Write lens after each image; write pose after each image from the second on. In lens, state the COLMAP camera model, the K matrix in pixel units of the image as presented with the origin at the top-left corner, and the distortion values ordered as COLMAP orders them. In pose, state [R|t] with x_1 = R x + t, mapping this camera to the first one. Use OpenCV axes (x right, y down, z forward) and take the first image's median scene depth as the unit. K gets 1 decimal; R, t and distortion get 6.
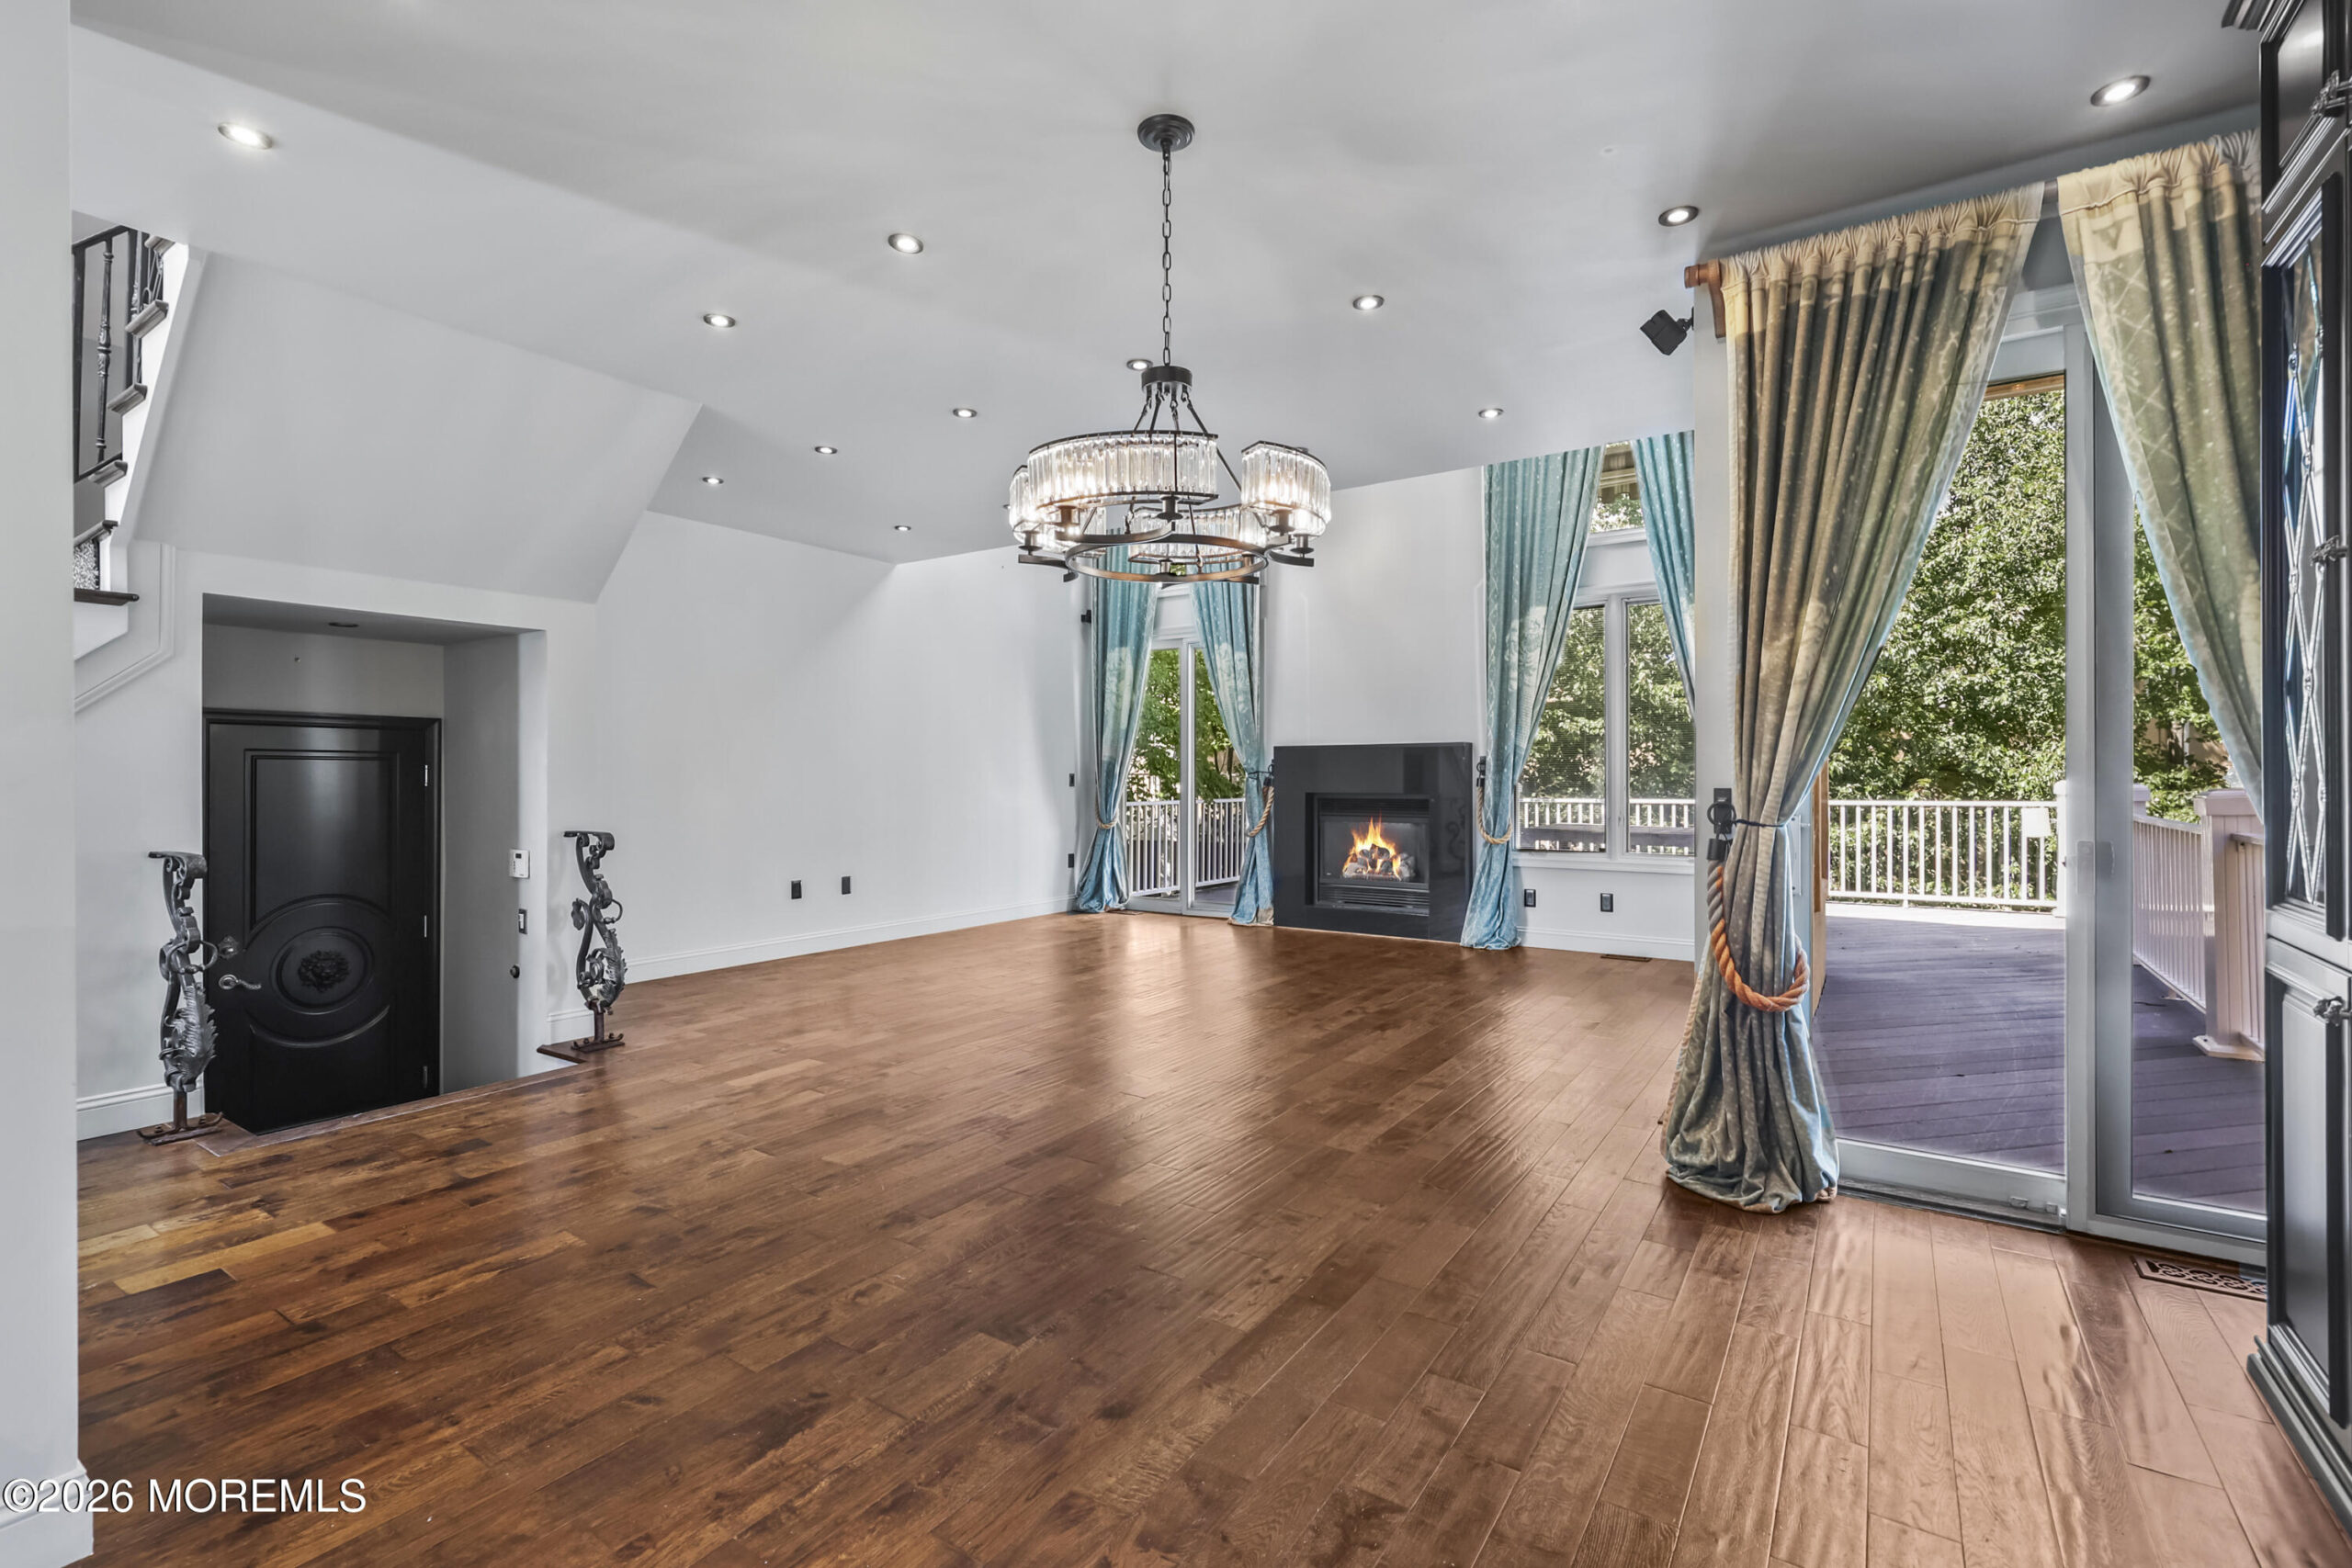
lens RADIAL K [[1056.5, 0, 1165.3], [0, 1056.5, 770.0], [0, 0, 1]] dist [0.003080, 0.000050]
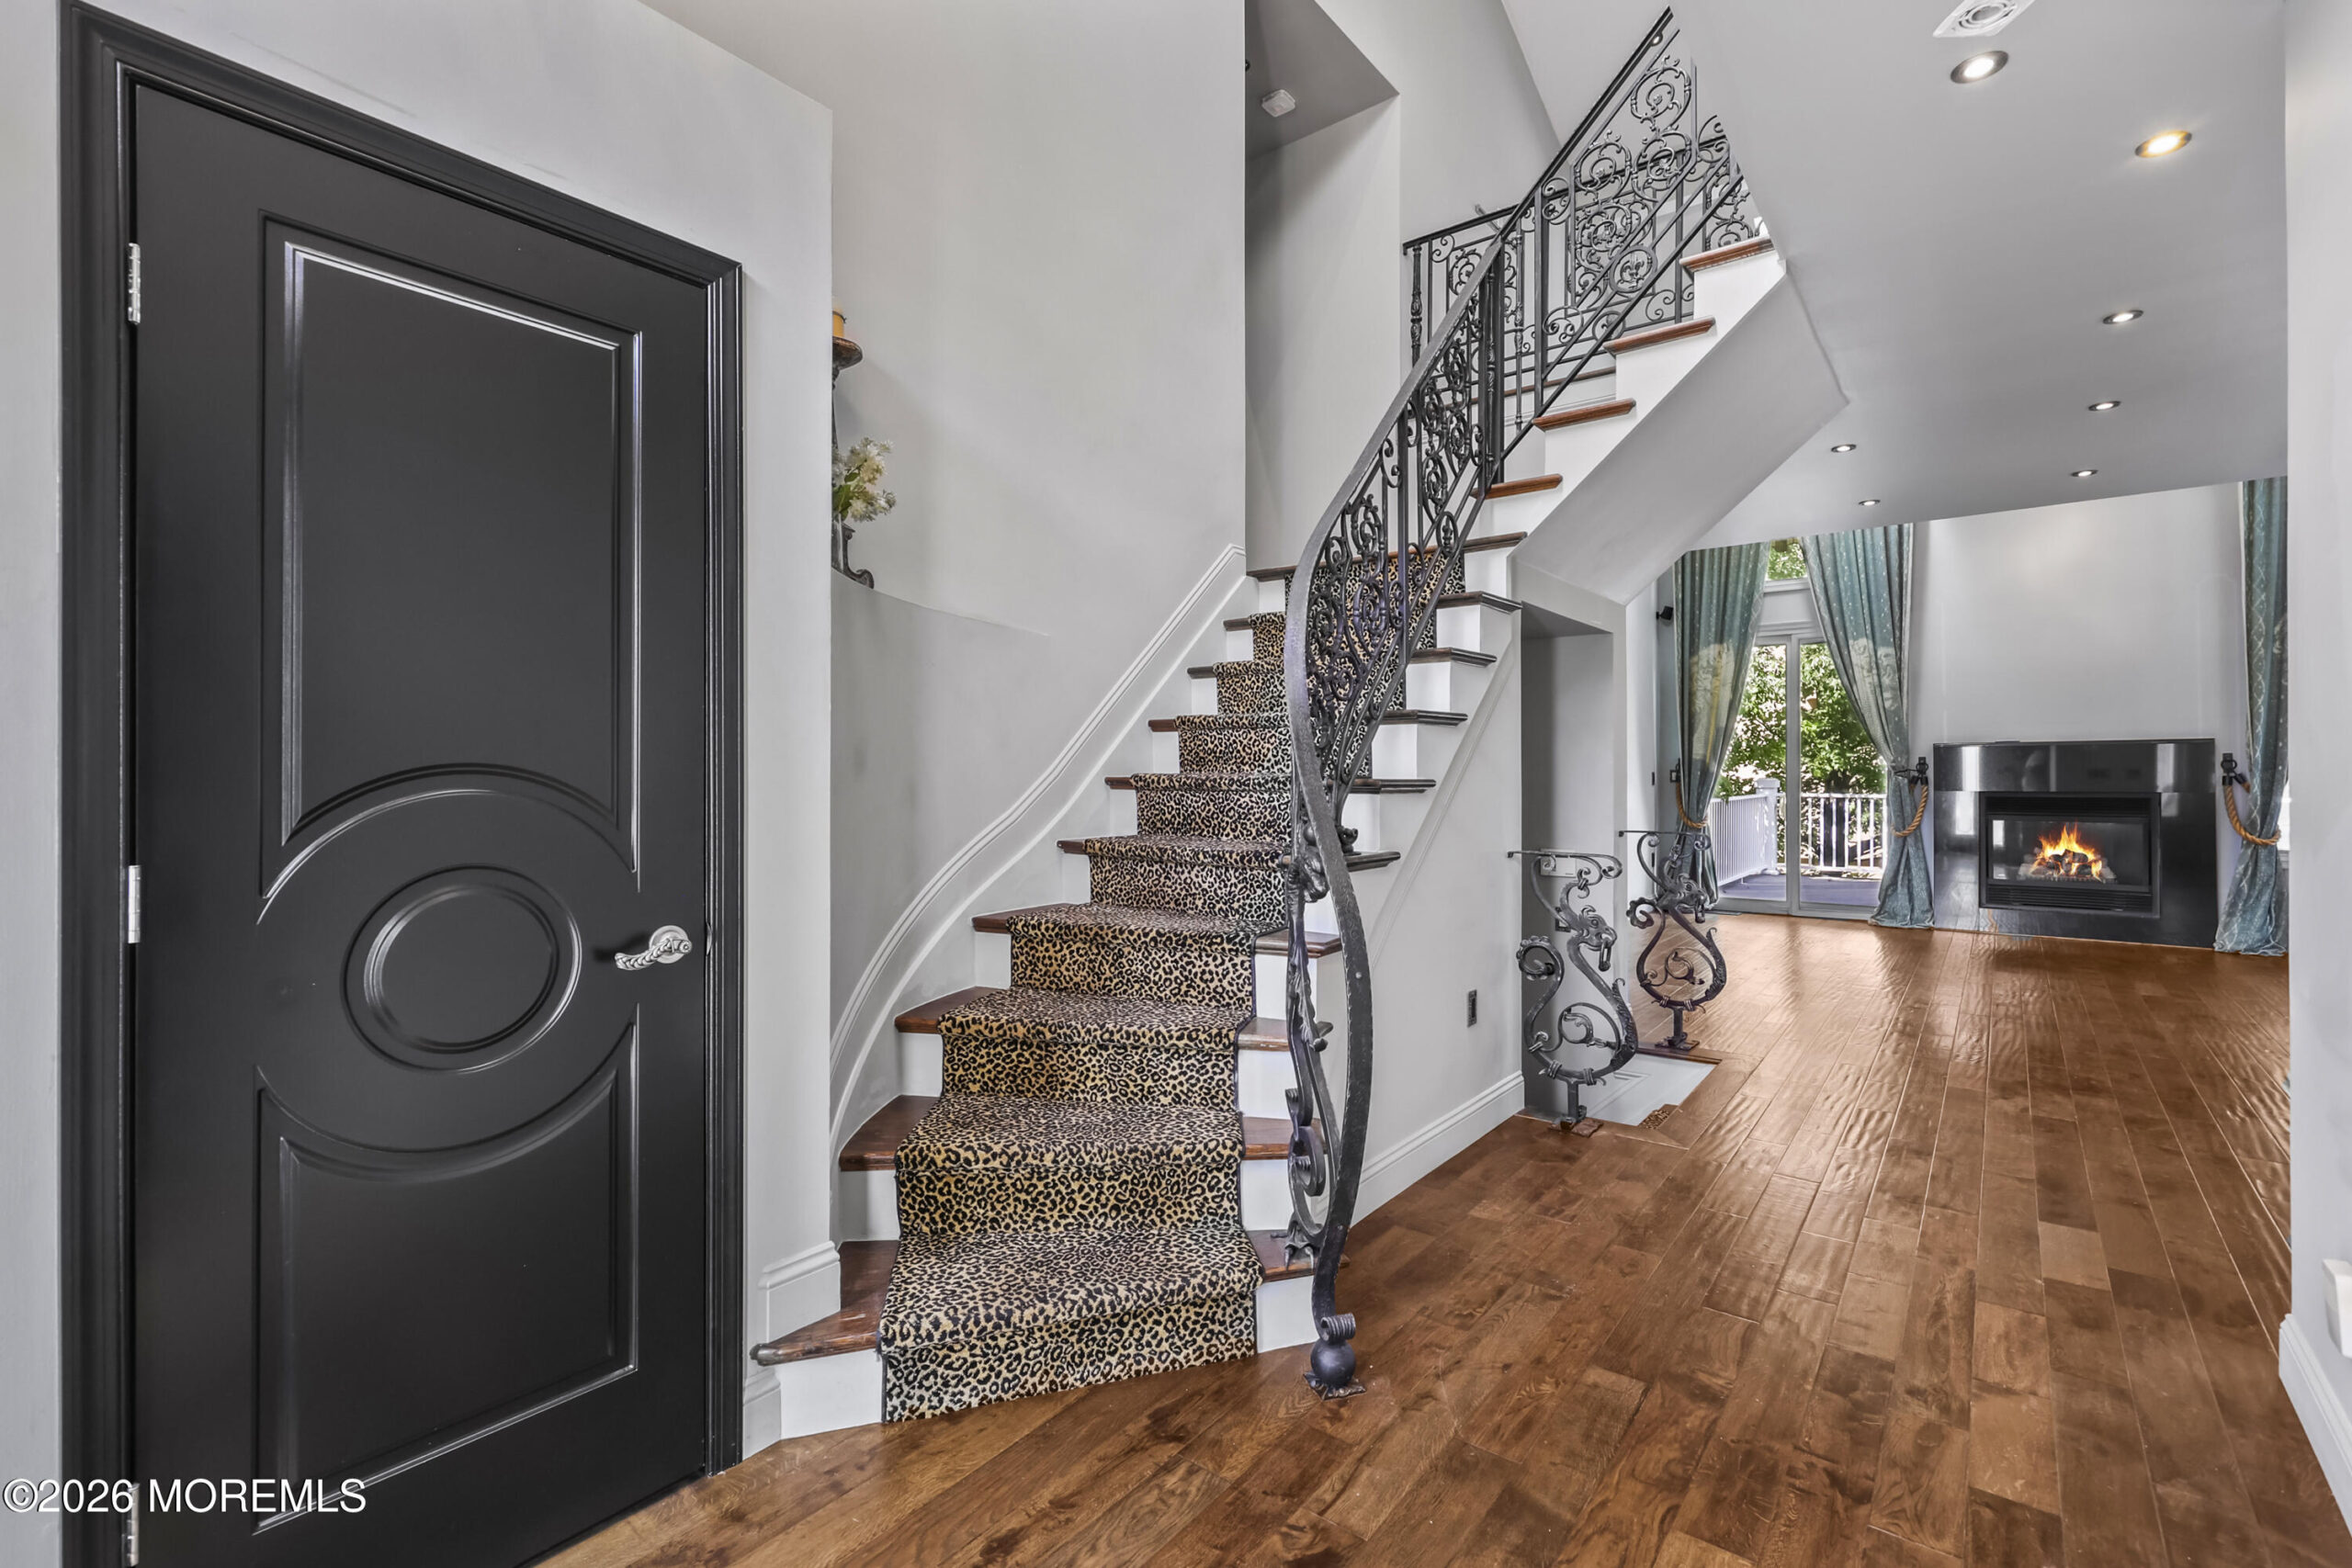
lens RADIAL K [[1045.1, 0, 1166.9], [0, 1045.1, 769.1], [0, 0, 1]] dist [0.002951, 0.000226]
pose [[0.997206, -0.000666, -0.074700, -0.593065], [0.000823, 0.999997, 0.002082, -0.001512], [0.074699, -0.002137, 0.997204, -0.019081]]
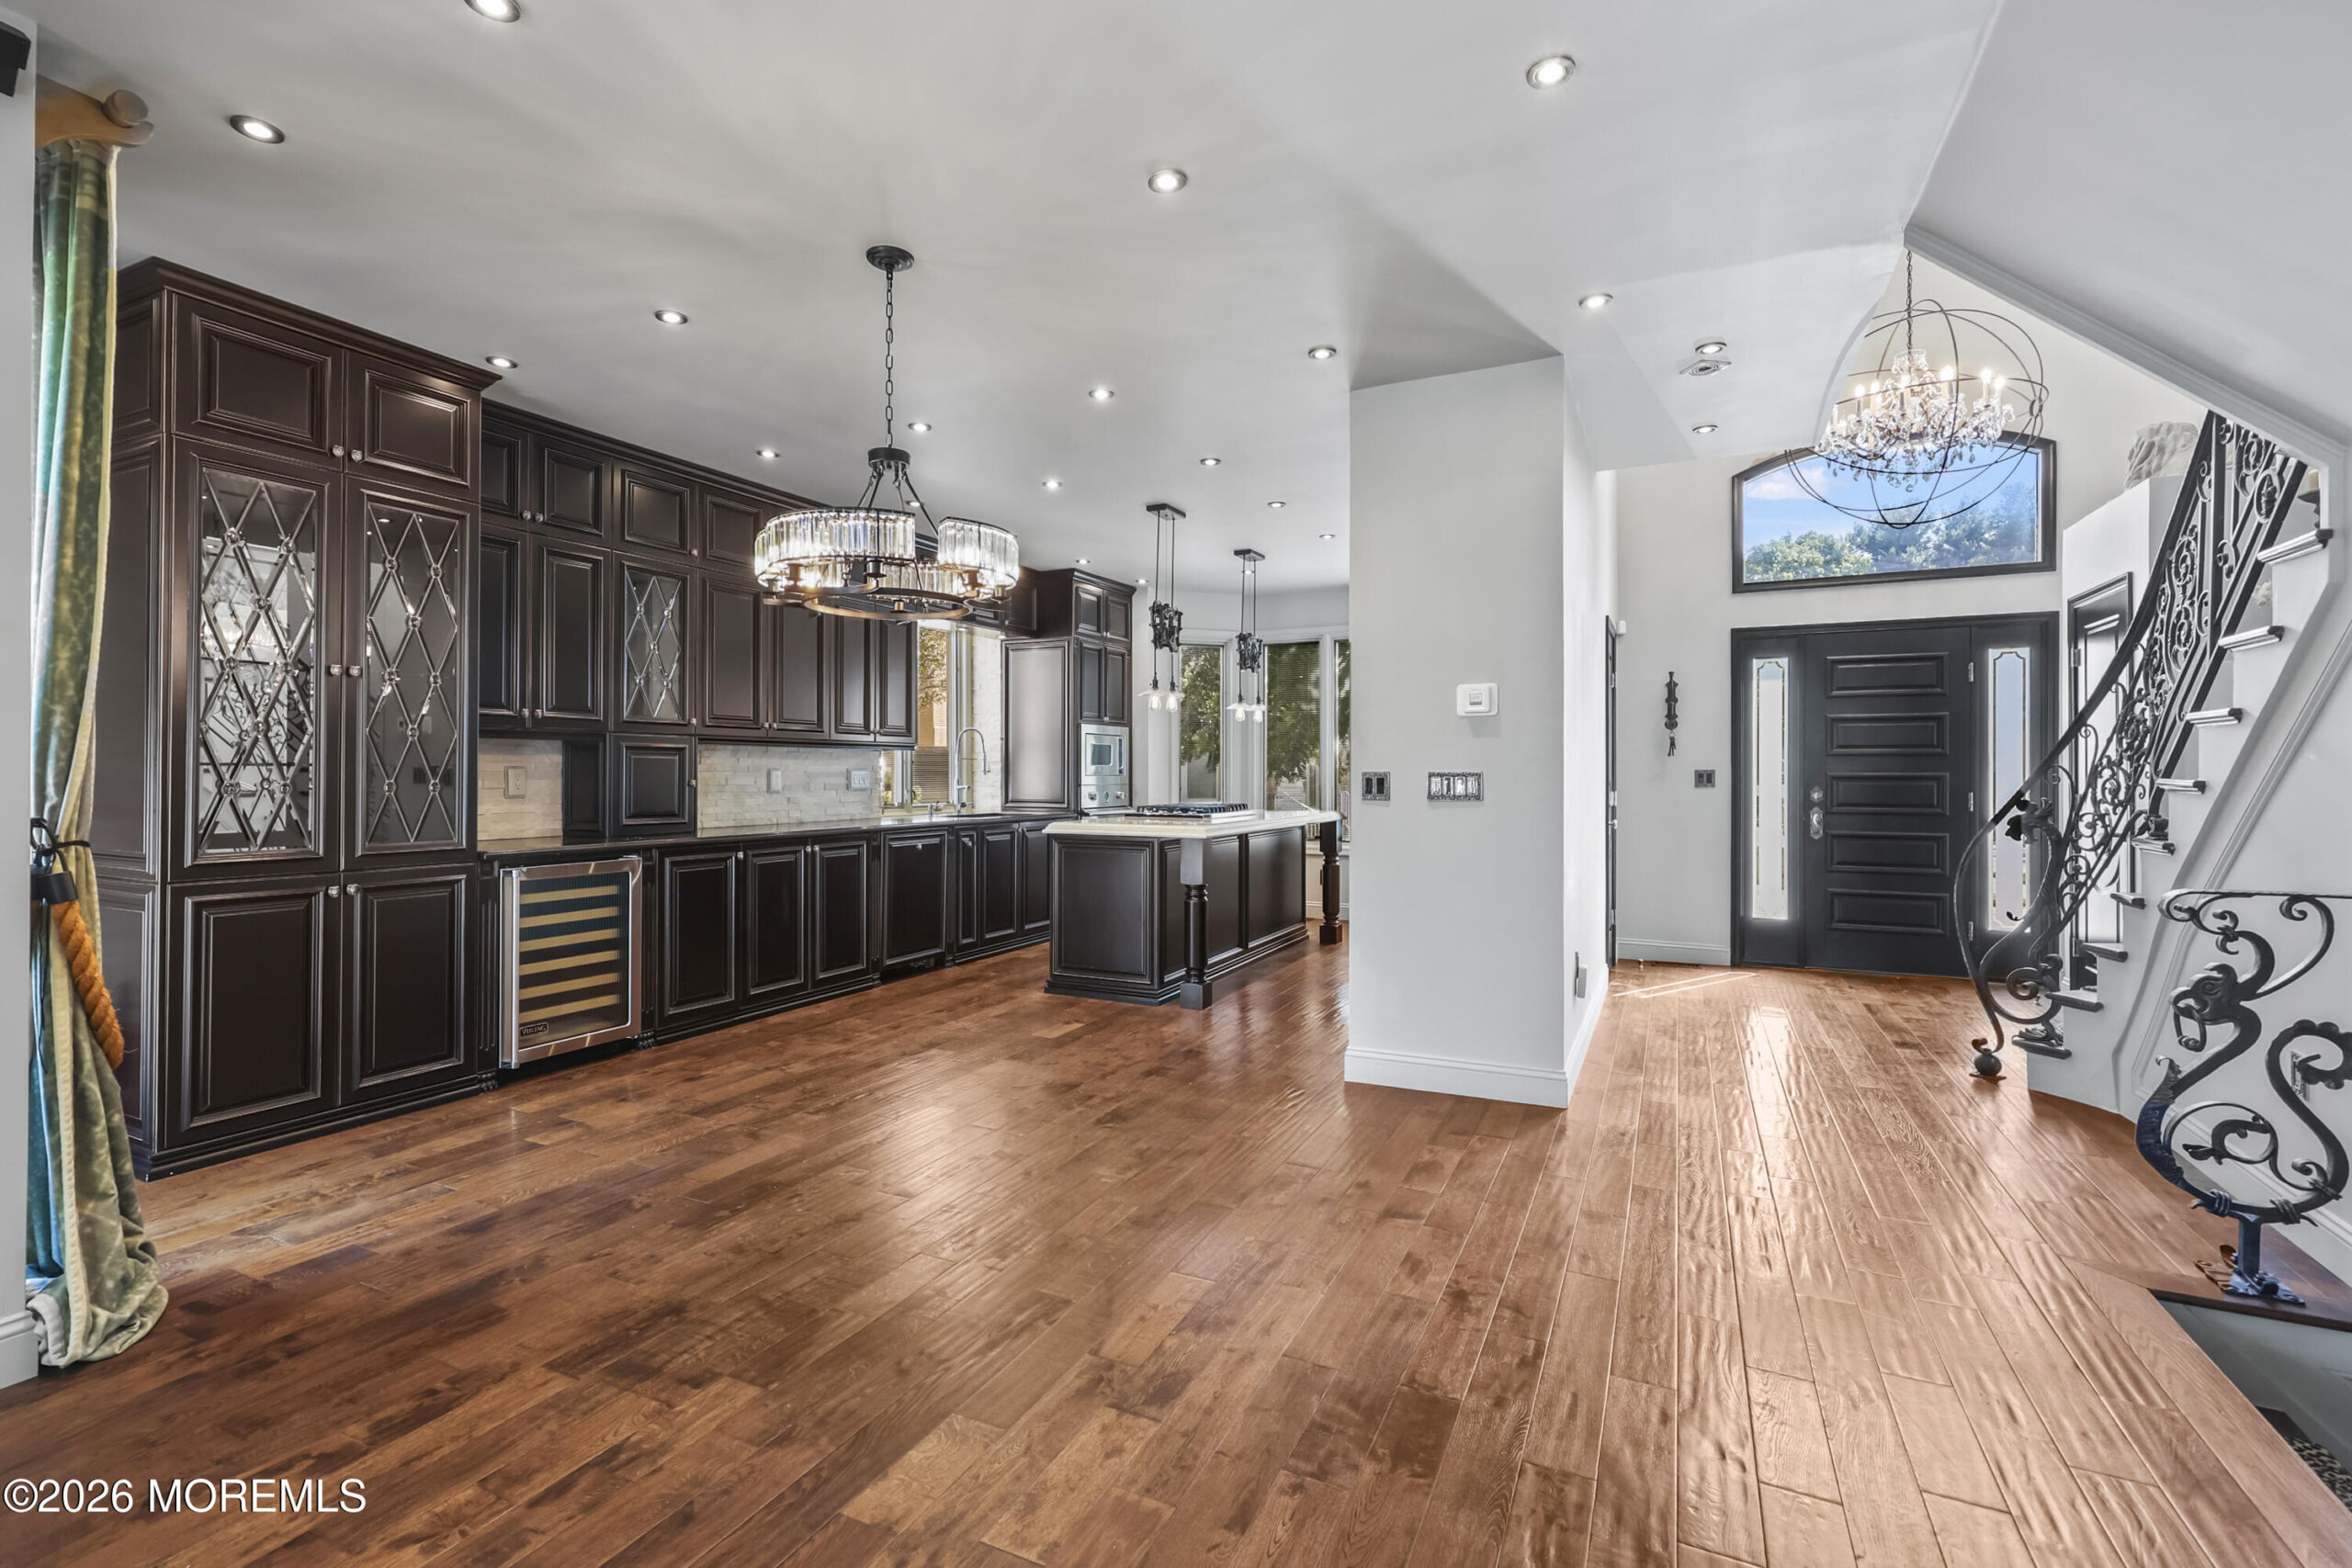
lens RADIAL K [[1056.5, 0, 1165.3], [0, 1056.5, 770.0], [0, 0, 1]] dist [0.003080, 0.000050]
pose [[-0.989757, -0.003108, -0.142726, -0.046847], [-0.002193, 0.999976, -0.006565, 0.000778], [0.142743, -0.006185, -0.989740, 0.765448]]
